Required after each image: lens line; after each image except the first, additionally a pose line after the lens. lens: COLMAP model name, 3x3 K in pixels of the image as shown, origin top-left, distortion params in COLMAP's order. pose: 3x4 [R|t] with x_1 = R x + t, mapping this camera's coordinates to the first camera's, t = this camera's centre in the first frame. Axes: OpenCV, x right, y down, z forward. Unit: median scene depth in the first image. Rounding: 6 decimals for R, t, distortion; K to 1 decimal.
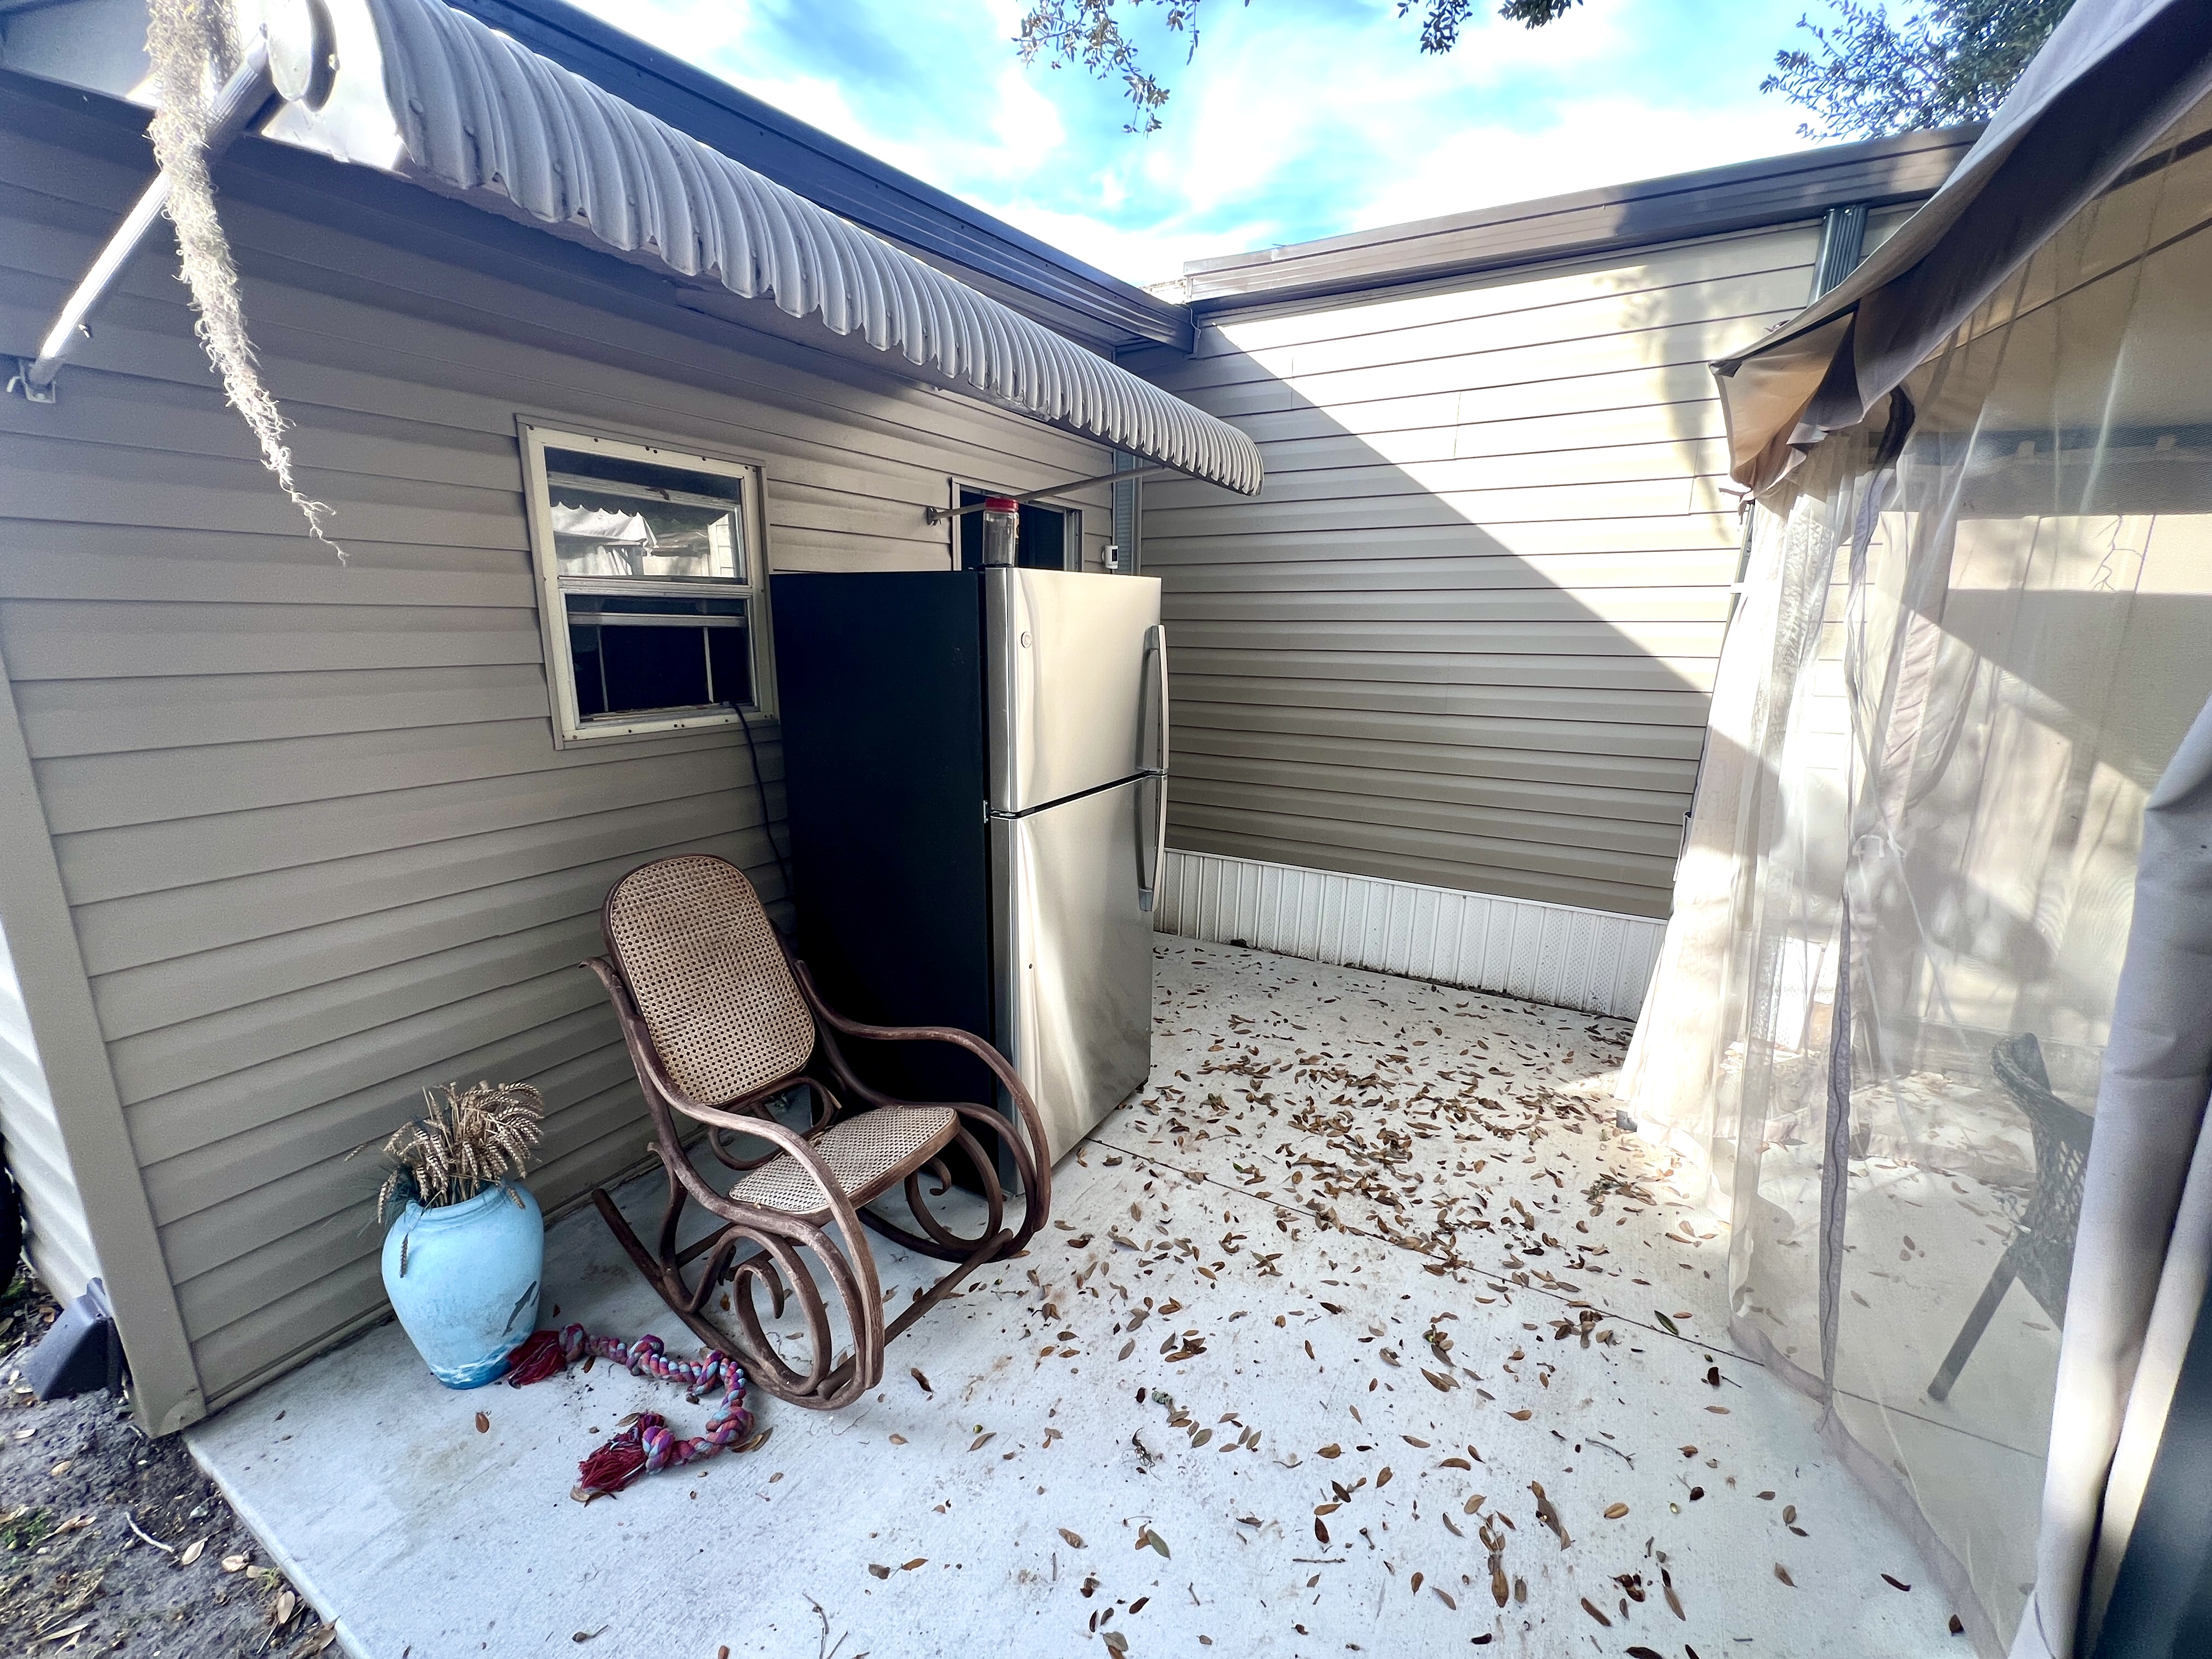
lens RADIAL K [[914.1, 0, 1113.4], [0, 914.1, 821.3], [0, 0, 1]] dist [0.002410, -0.000295]
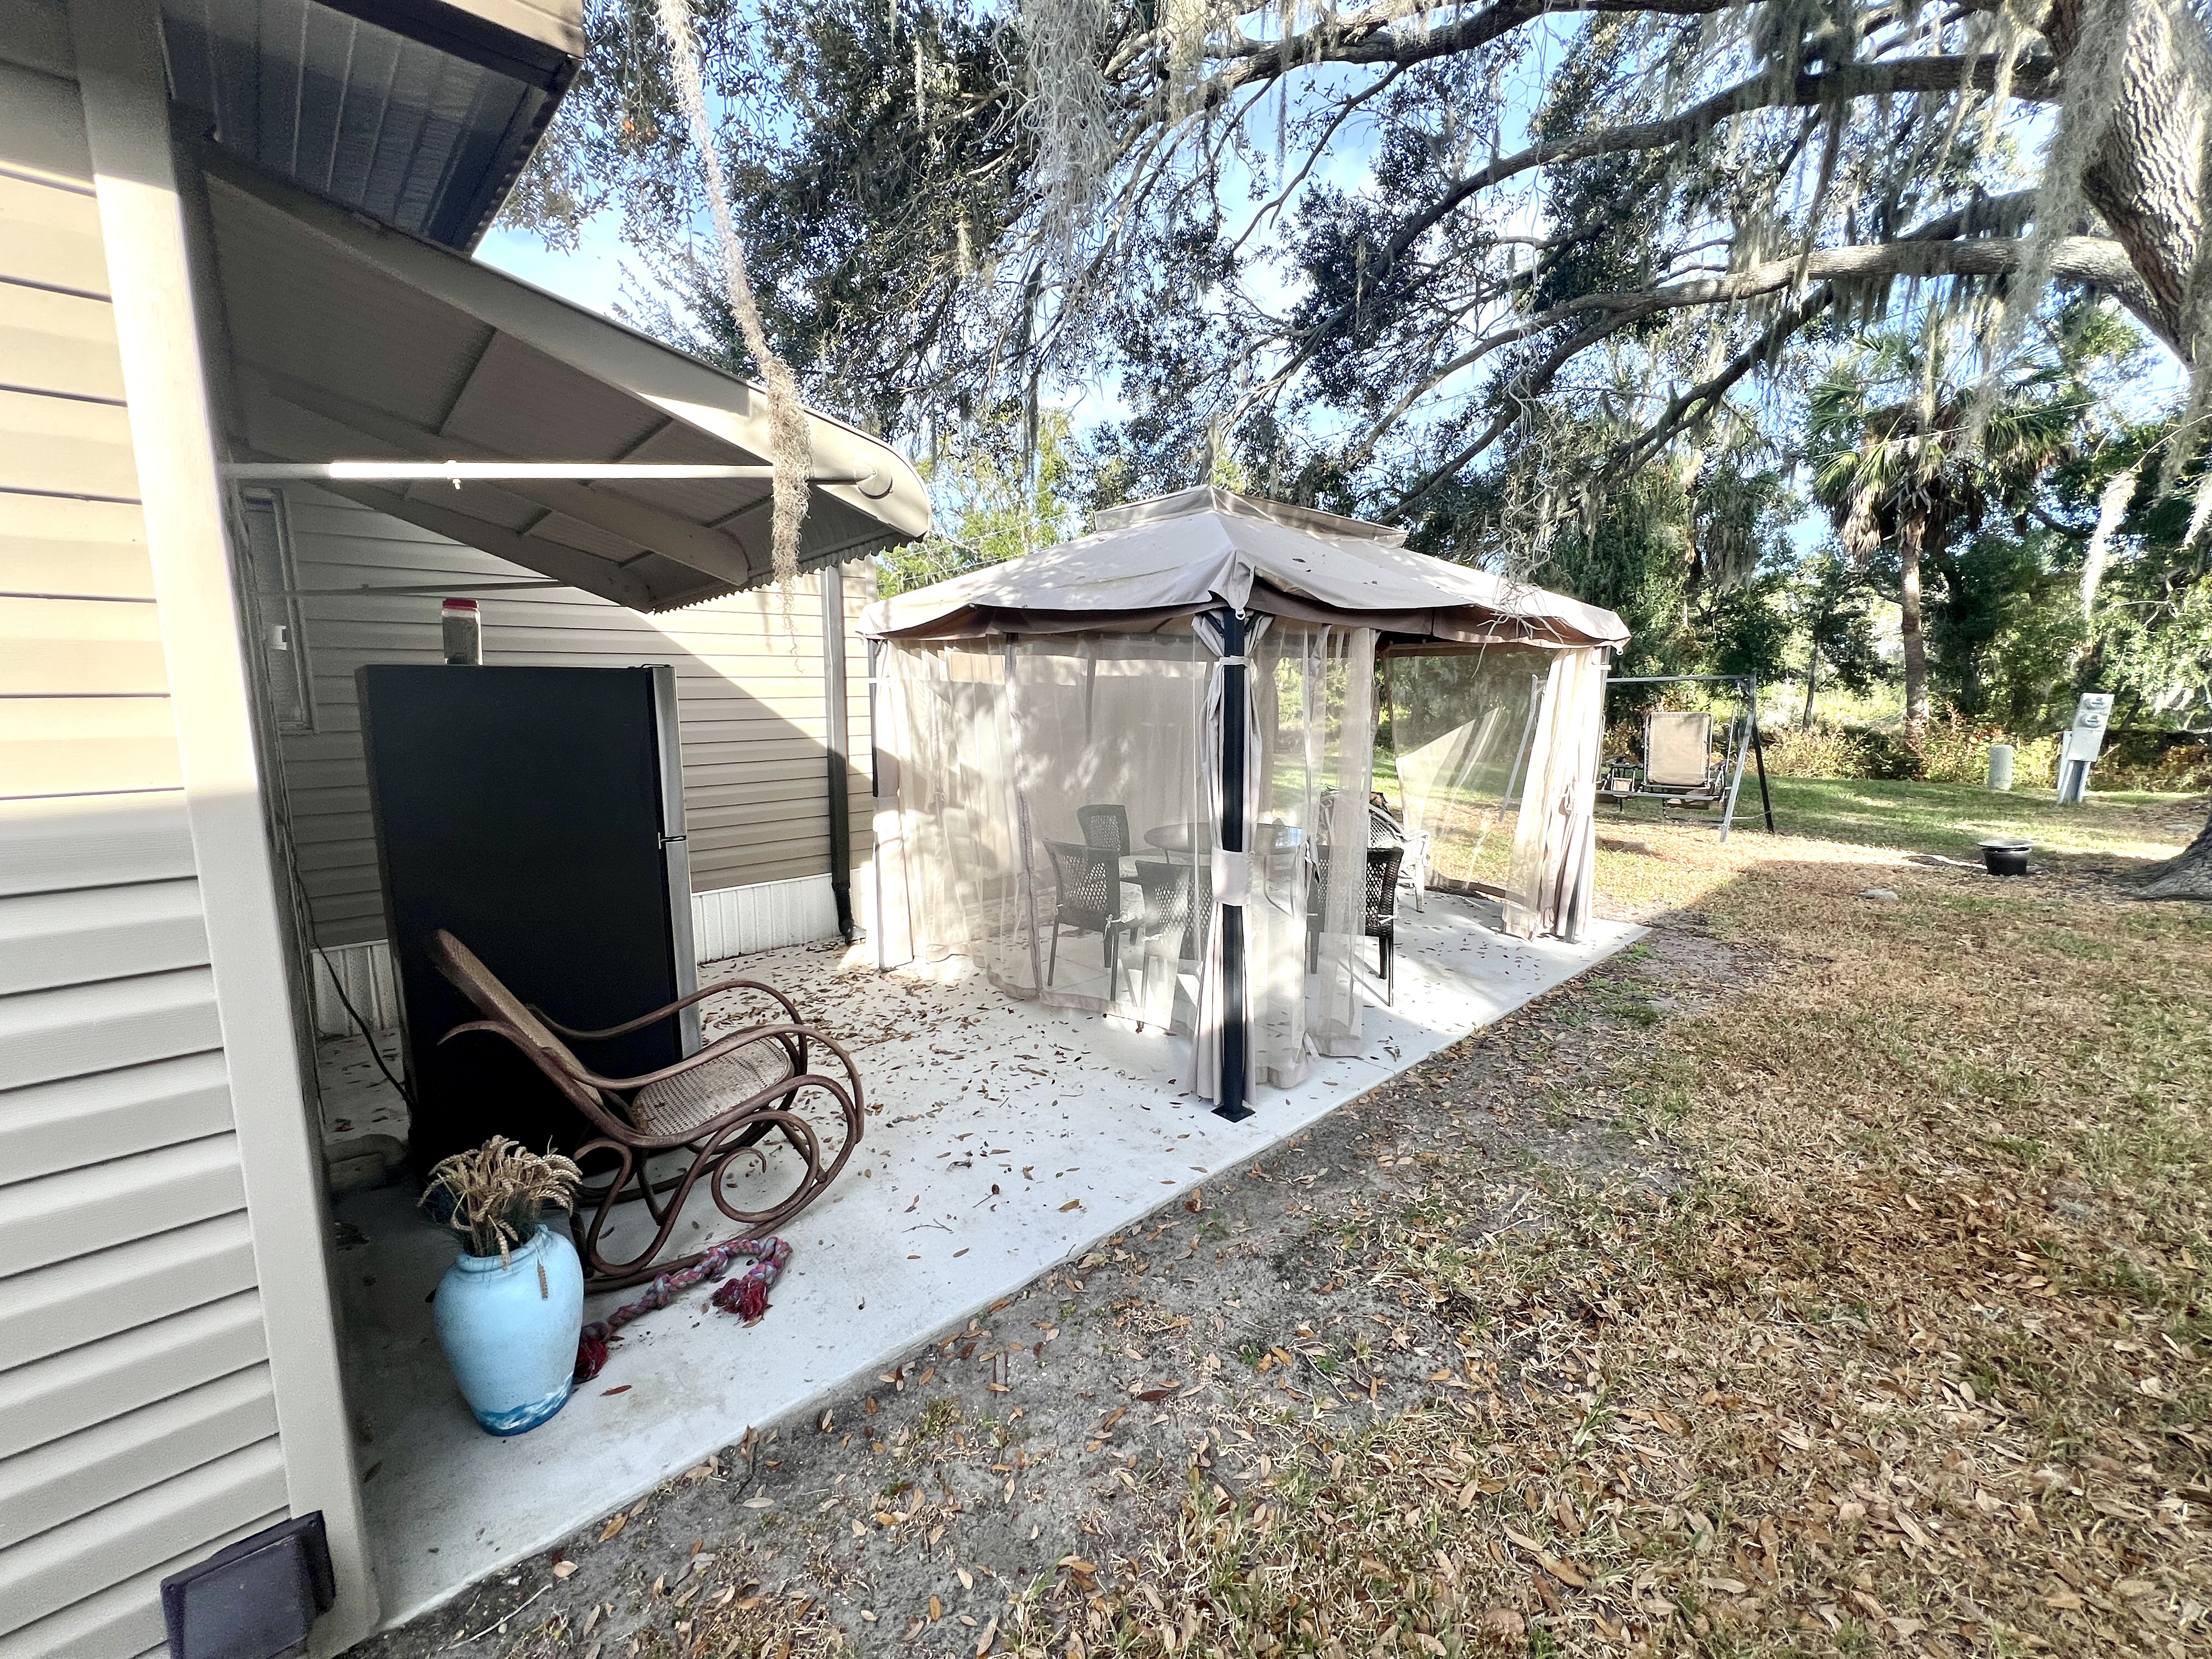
lens RADIAL K [[914.1, 0, 1107.2], [0, 914.1, 828.9], [0, 0, 1]] dist [0.002410, -0.000295]
pose [[0.295231, -0.150869, 0.943439, -1.141742], [0.218290, 0.971987, 0.087124, -0.010253], [-0.930155, 0.180222, 0.319893, -0.073908]]
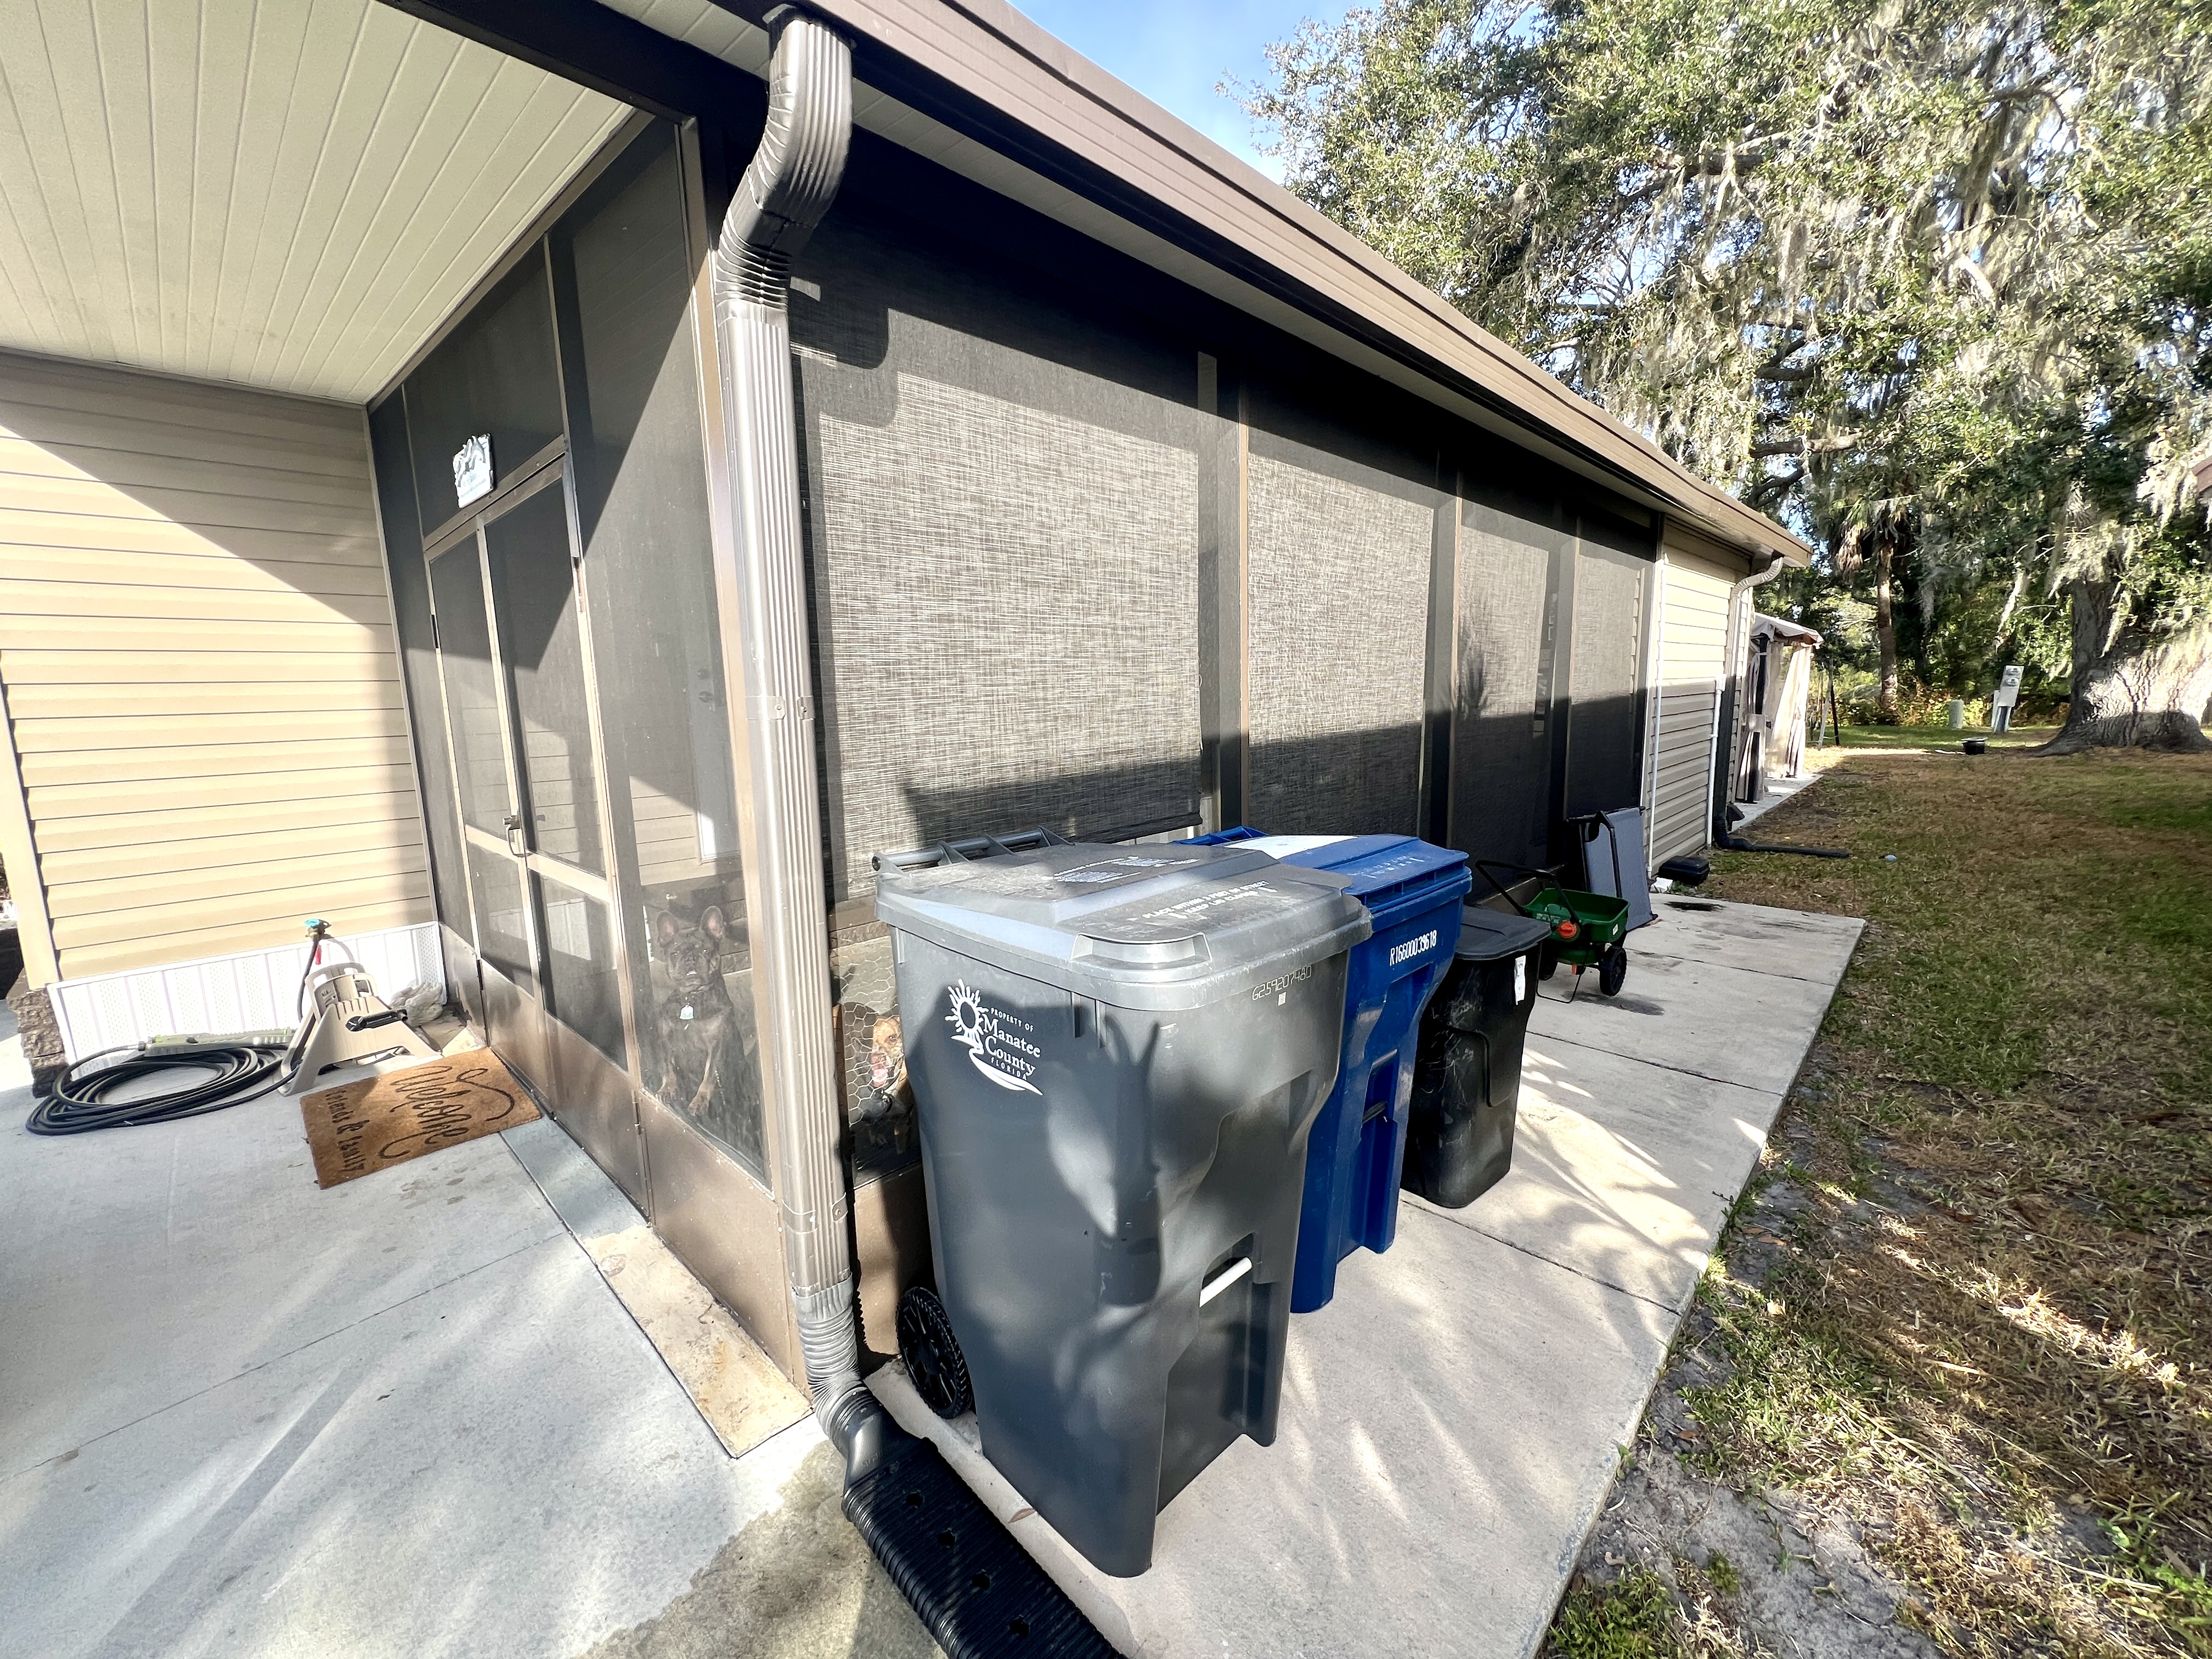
lens RADIAL K [[914.1, 0, 1103.0], [0, 914.1, 825.0], [0, 0, 1]] dist [0.002410, -0.000295]
pose [[0.249185, -0.159324, 0.955260, -4.693928], [0.235241, 0.966791, 0.099883, -0.460827], [-0.939451, 0.199827, 0.278390, 1.966303]]
